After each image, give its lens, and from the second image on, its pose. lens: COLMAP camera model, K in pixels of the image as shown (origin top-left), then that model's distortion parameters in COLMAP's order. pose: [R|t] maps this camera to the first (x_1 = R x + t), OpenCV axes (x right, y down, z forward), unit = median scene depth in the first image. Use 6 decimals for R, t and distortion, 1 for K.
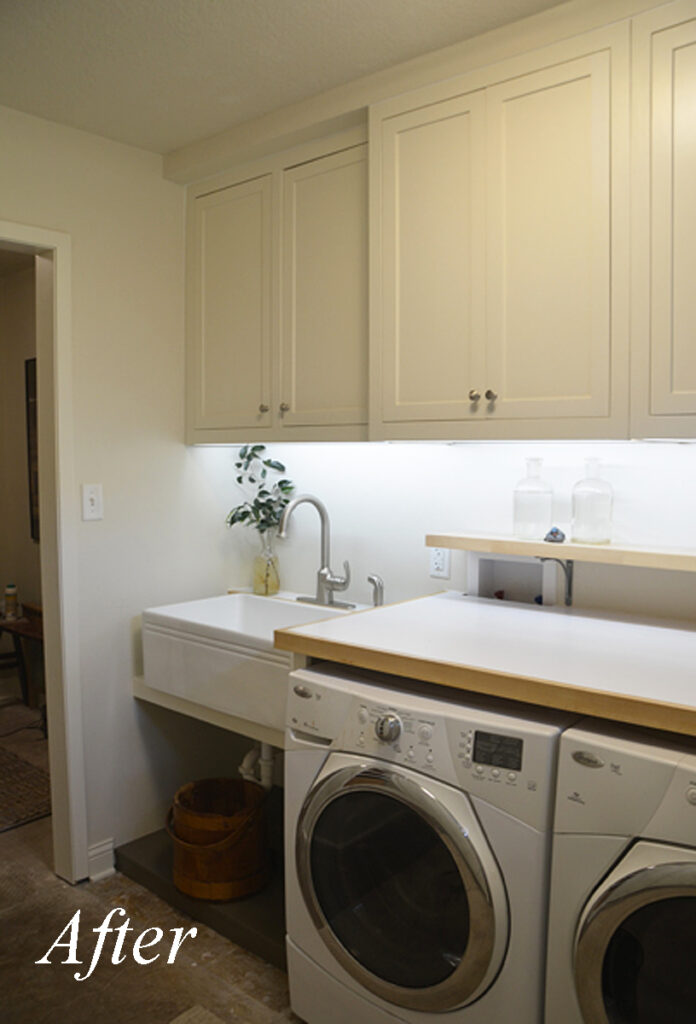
lens RADIAL K [[836.9, 0, 347.9], [0, 836.9, 537.5], [0, 0, 1]] dist [-0.008509, -0.000955]
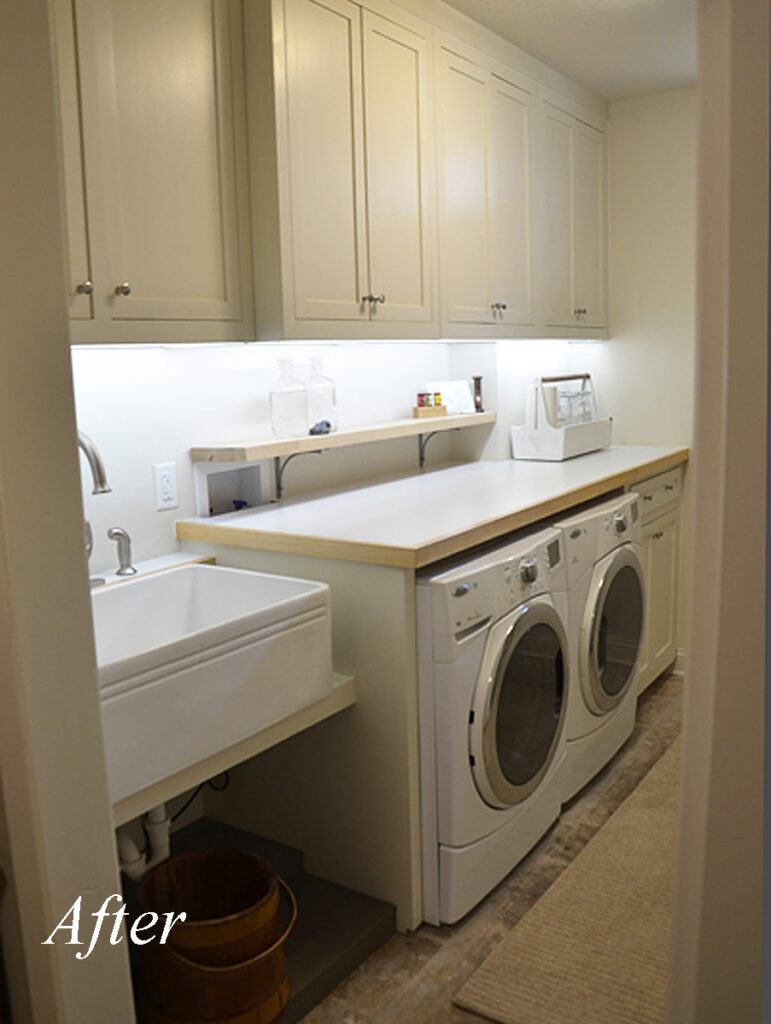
lens RADIAL K [[937.5, 0, 385.5], [0, 937.5, 512.0], [0, 0, 1]] dist [0.001385, 0.000740]
pose [[-0.122306, -0.163846, 0.978875, -0.998239], [0.131485, 0.974911, 0.179611, -0.106089], [-0.983744, 0.150675, -0.097694, 1.053148]]
